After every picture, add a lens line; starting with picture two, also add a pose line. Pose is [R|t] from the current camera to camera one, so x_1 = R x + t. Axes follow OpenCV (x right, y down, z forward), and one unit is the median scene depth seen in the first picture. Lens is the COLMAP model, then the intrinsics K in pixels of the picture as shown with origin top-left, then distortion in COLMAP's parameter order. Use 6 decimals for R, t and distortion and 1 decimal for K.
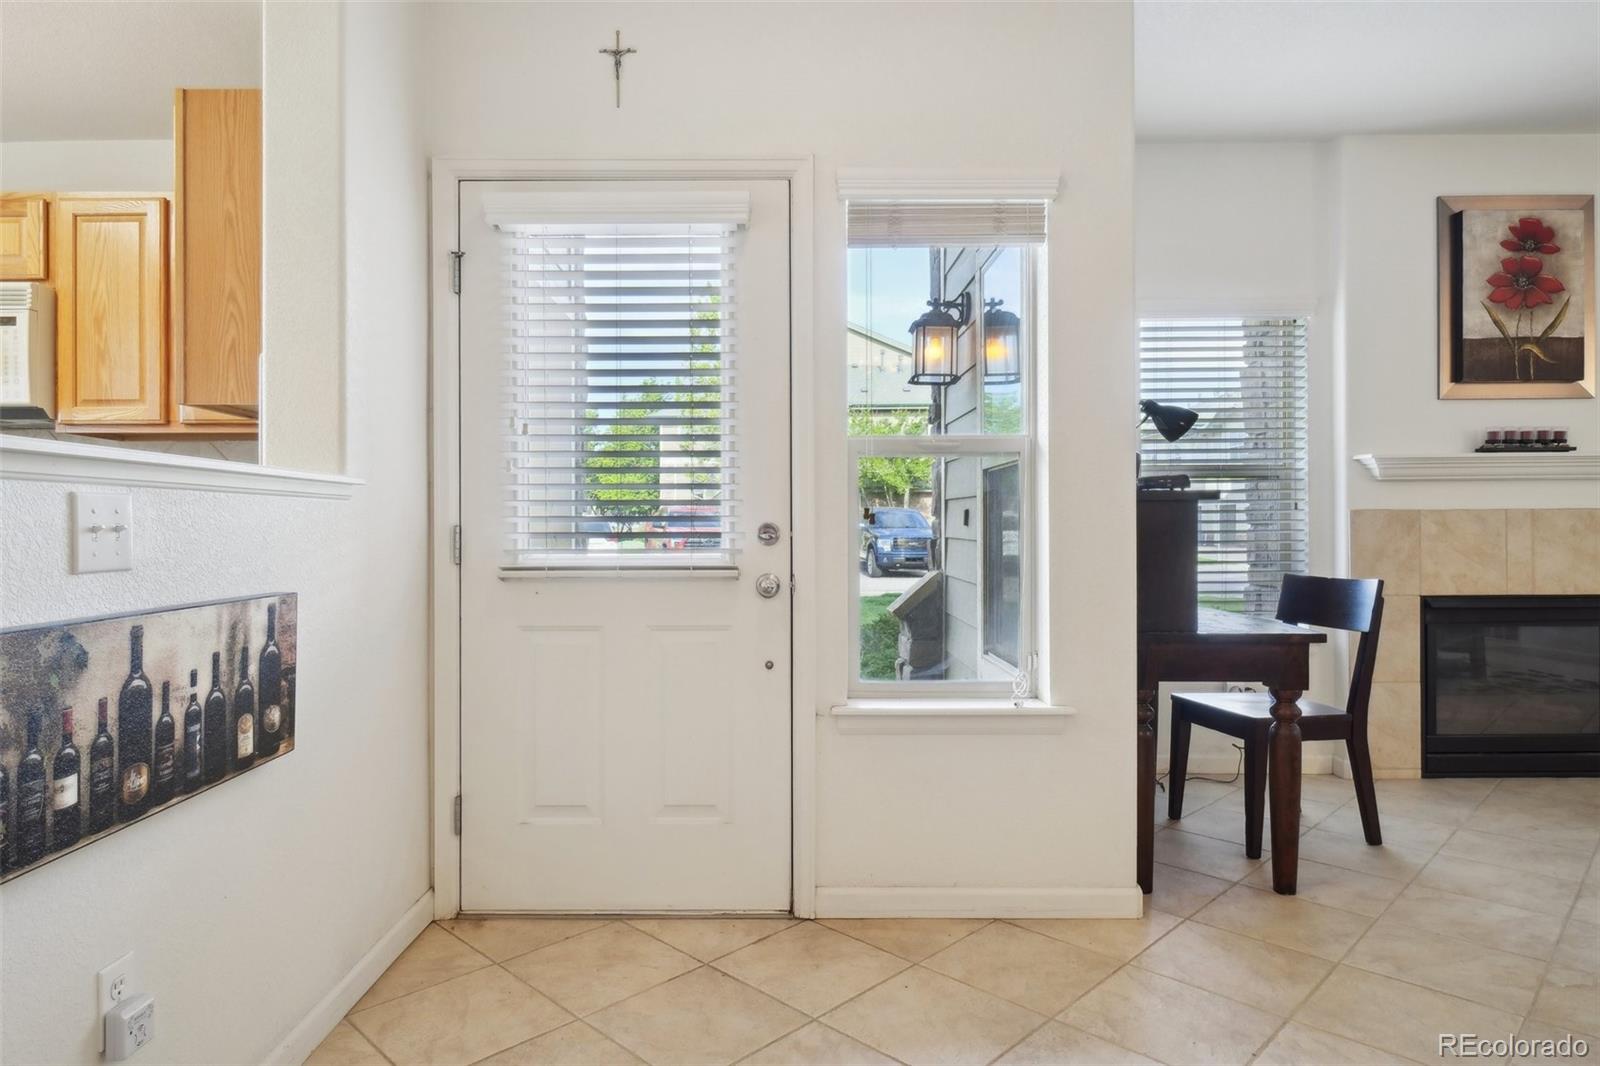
lens RADIAL K [[943.9, 0, 777.0], [0, 943.9, 527.0], [0, 0, 1]] dist [0.011212, -0.007737]
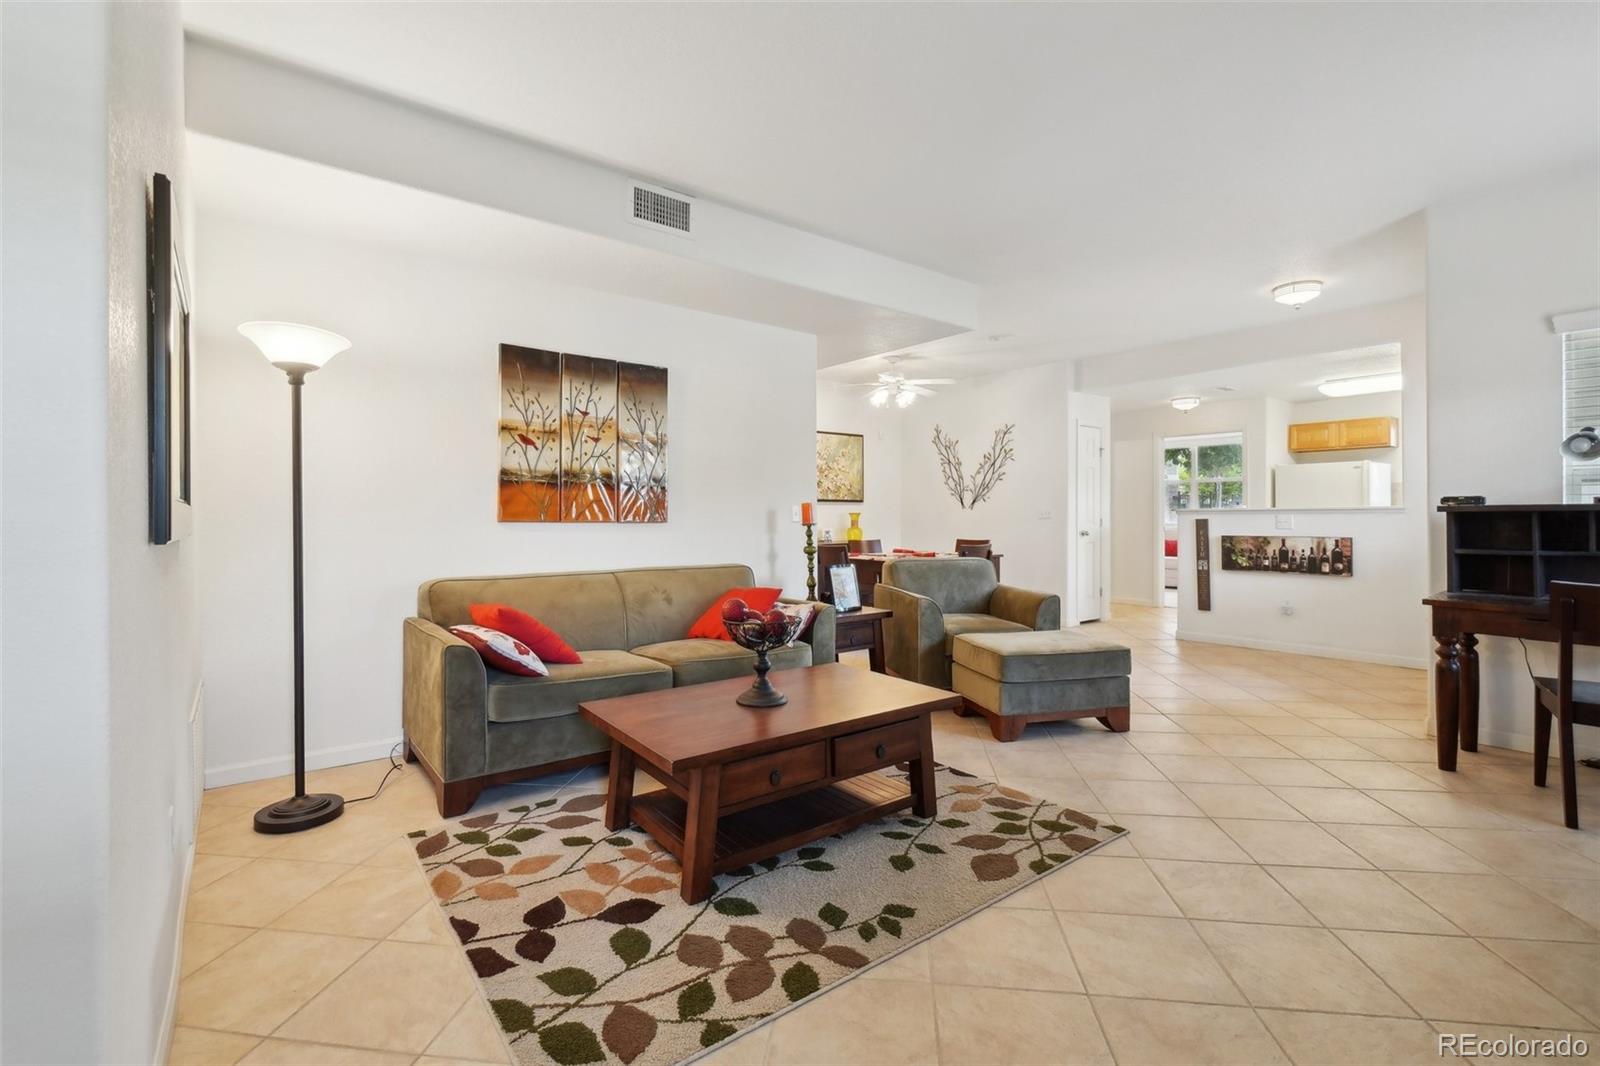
lens RADIAL K [[708.7, 0, 807.4], [0, 708.7, 516.6], [0, 0, 1]] dist [-0.002326, -0.001405]
pose [[-0.778885, 0.010705, -0.627075, 1.952613], [0.009588, 0.999941, 0.005160, -0.035407], [0.627093, -0.001993, -0.778942, 1.165753]]
